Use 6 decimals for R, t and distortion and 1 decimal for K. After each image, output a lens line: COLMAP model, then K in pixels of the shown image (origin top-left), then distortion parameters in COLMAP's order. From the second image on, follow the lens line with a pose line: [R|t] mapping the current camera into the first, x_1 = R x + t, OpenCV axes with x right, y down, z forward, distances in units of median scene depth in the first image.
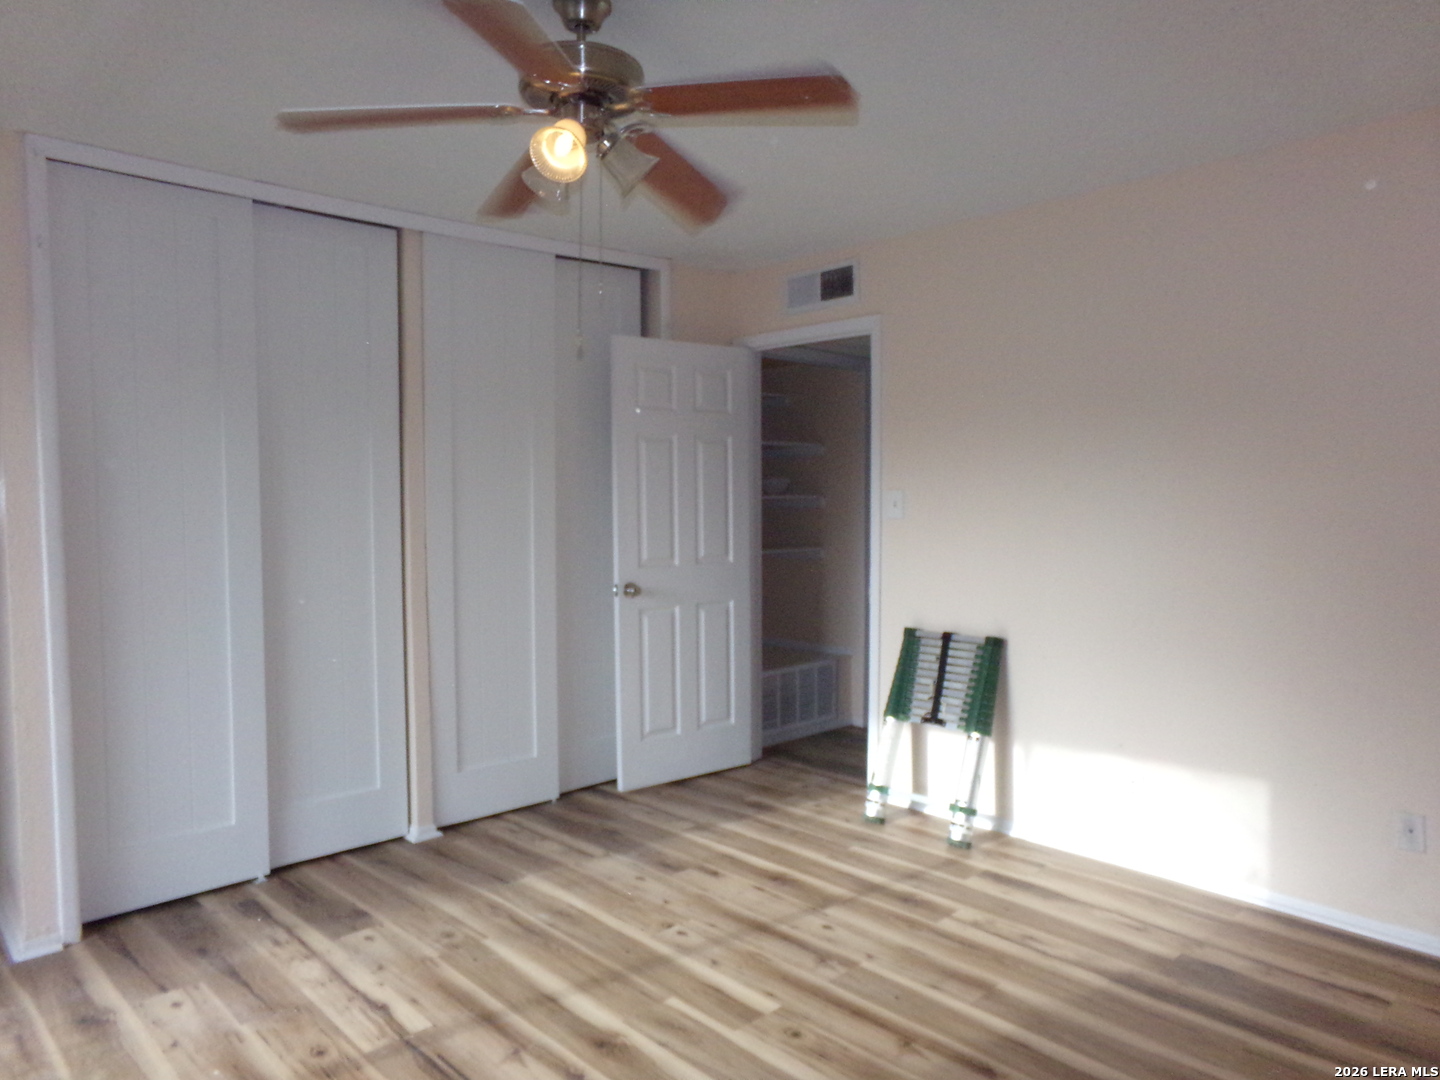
lens RADIAL K [[975.4, 0, 716.8], [0, 975.4, 543.5], [0, 0, 1]] dist [-0.047702, 0.041808]
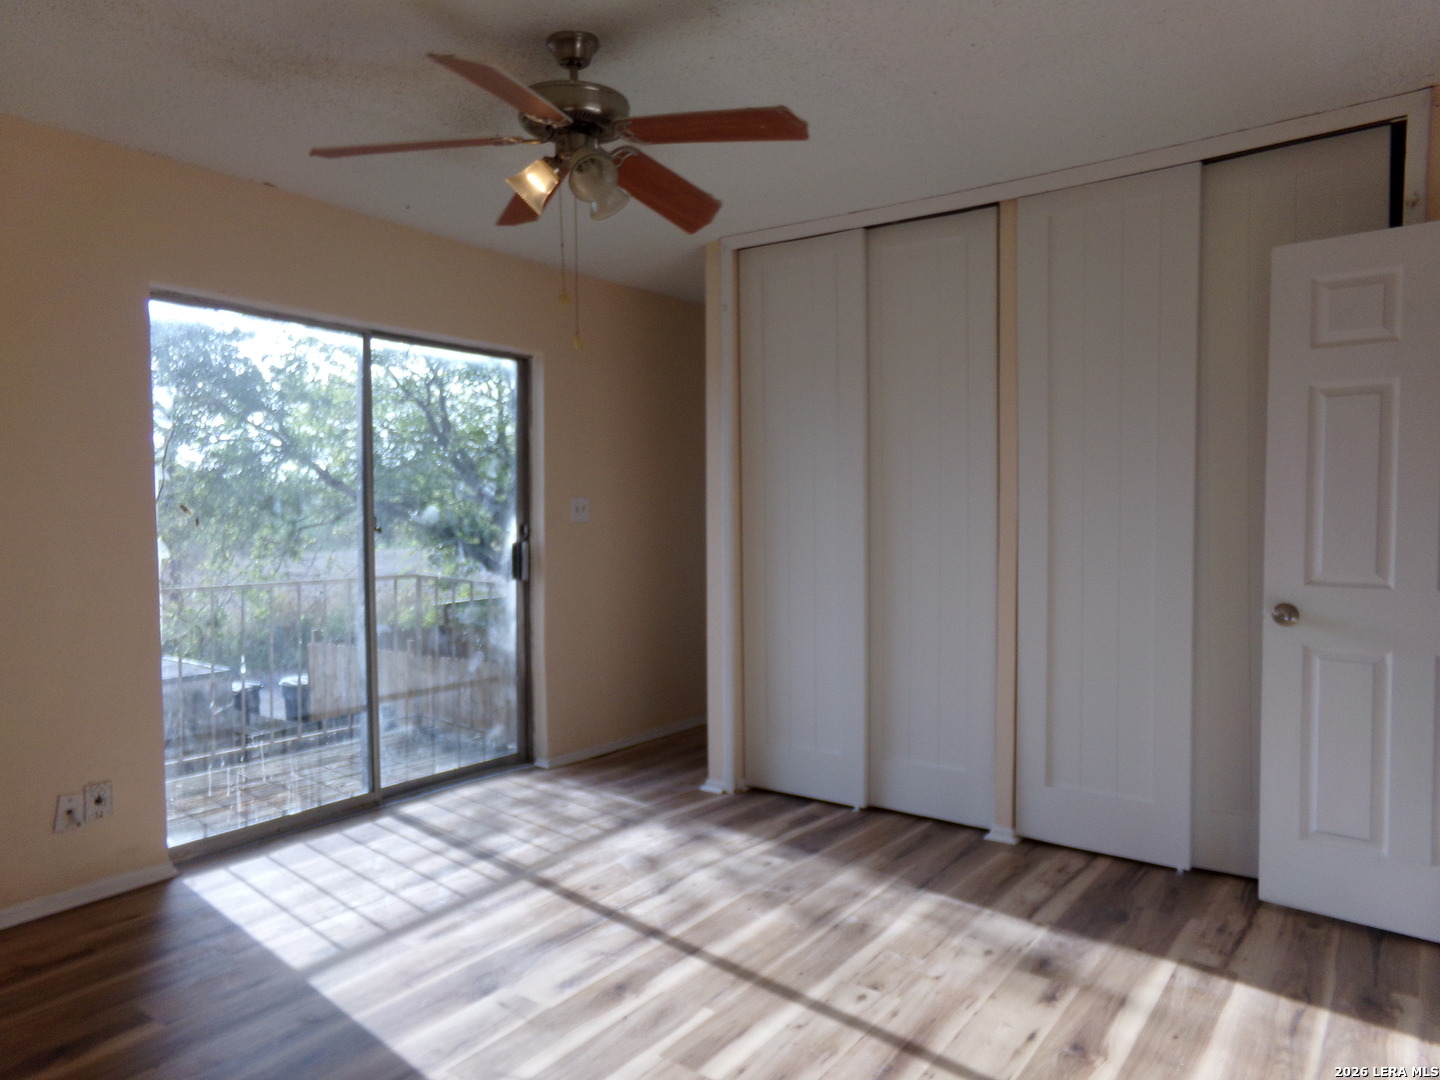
lens RADIAL K [[975.4, 0, 716.8], [0, 975.4, 543.5], [0, 0, 1]] dist [-0.047702, 0.041808]
pose [[0.179623, 0.052746, -0.982320, 0.714764], [-0.041424, 0.998081, 0.046017, -0.024215], [0.982863, 0.032426, 0.181464, 0.681154]]
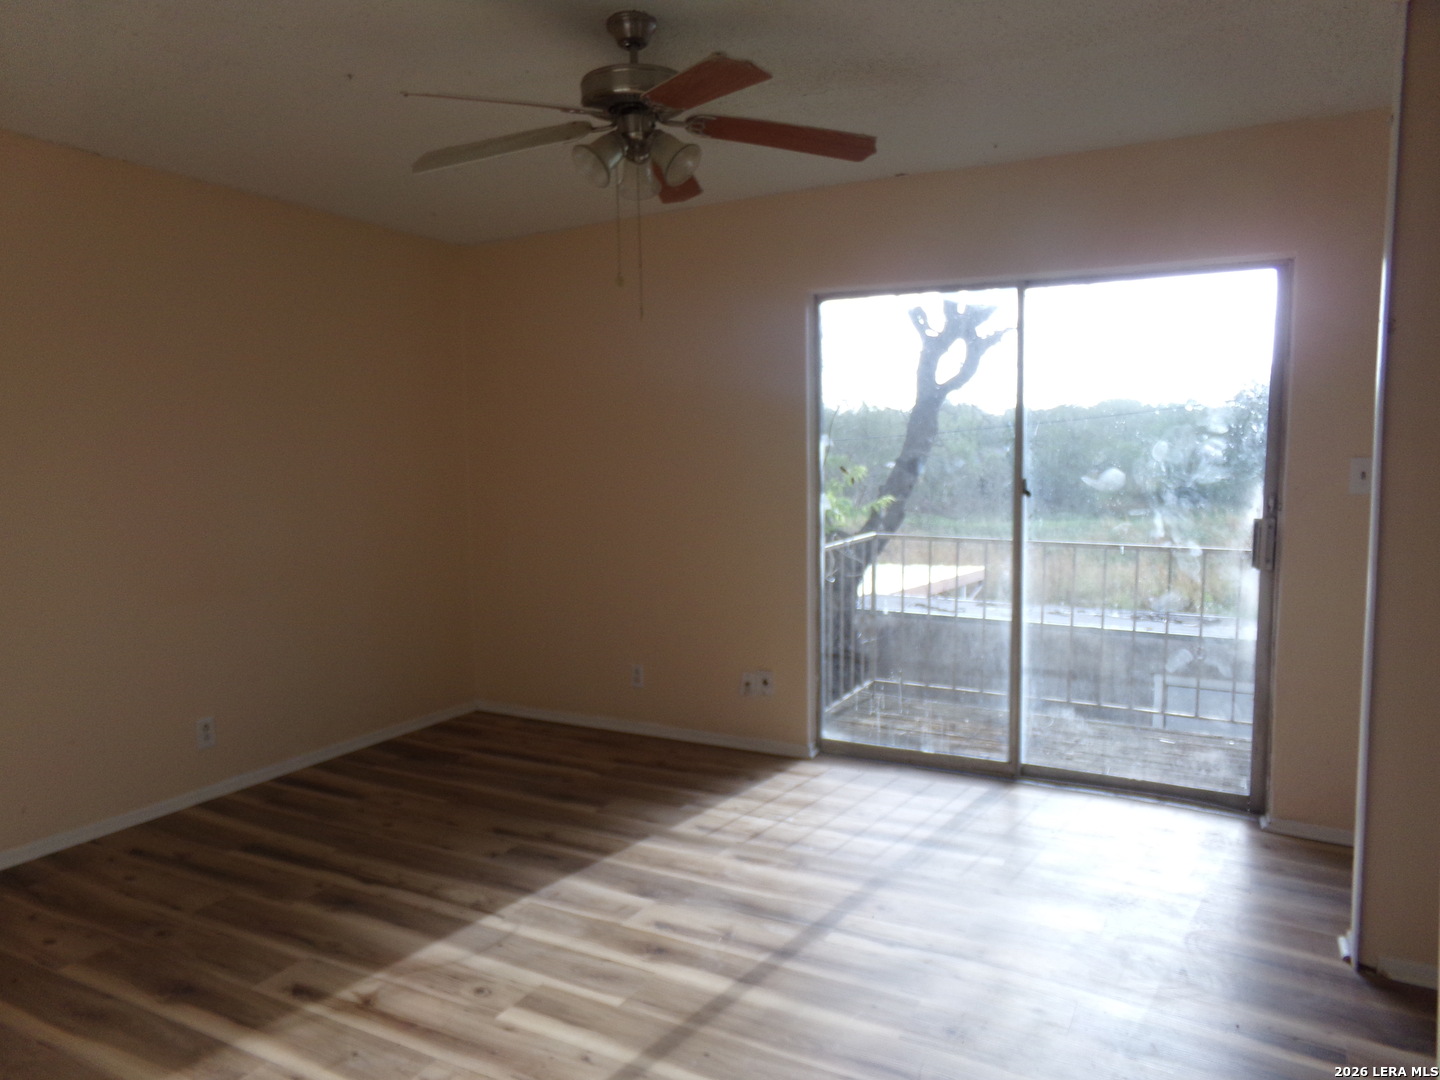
lens RADIAL K [[975.4, 0, 716.8], [0, 975.4, 543.5], [0, 0, 1]] dist [-0.047702, 0.041808]
pose [[-0.952618, 0.045747, -0.300710, 0.099100], [0.007060, 0.991684, 0.128500, -0.063446], [0.304088, 0.120288, -0.945019, 1.530321]]
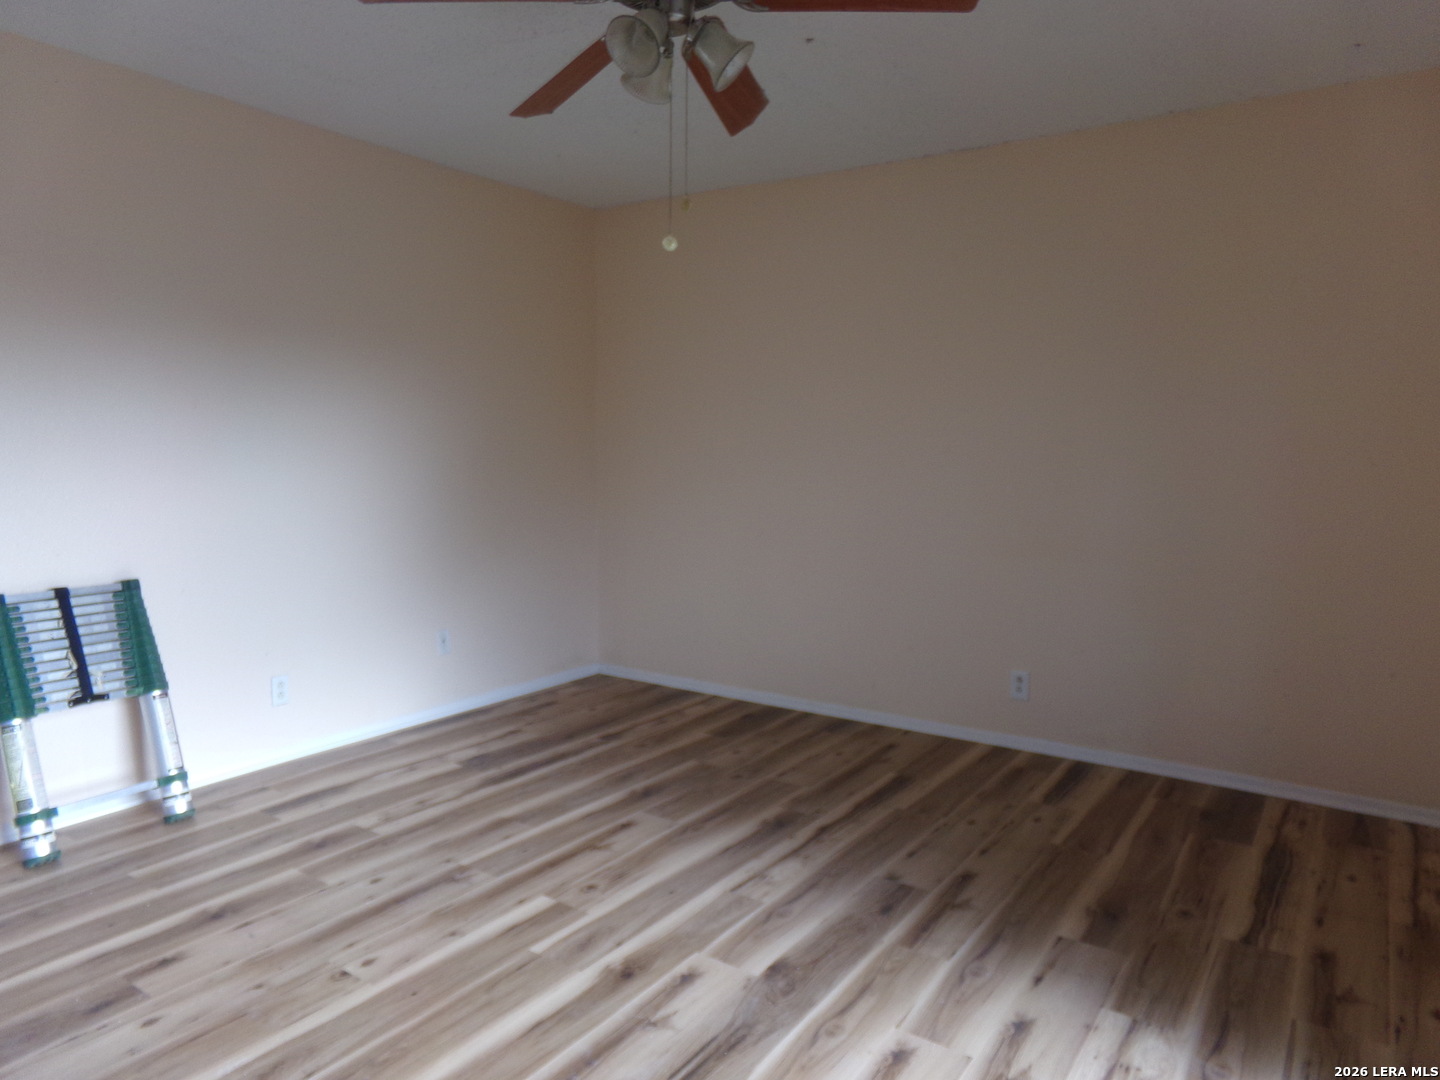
lens RADIAL K [[975.4, 0, 716.8], [0, 975.4, 543.5], [0, 0, 1]] dist [-0.047702, 0.041808]
pose [[-0.215316, -0.109162, 0.970424, -0.793525], [0.035517, 0.992200, 0.119492, -0.022087], [-0.975898, 0.060195, -0.209760, 0.830968]]
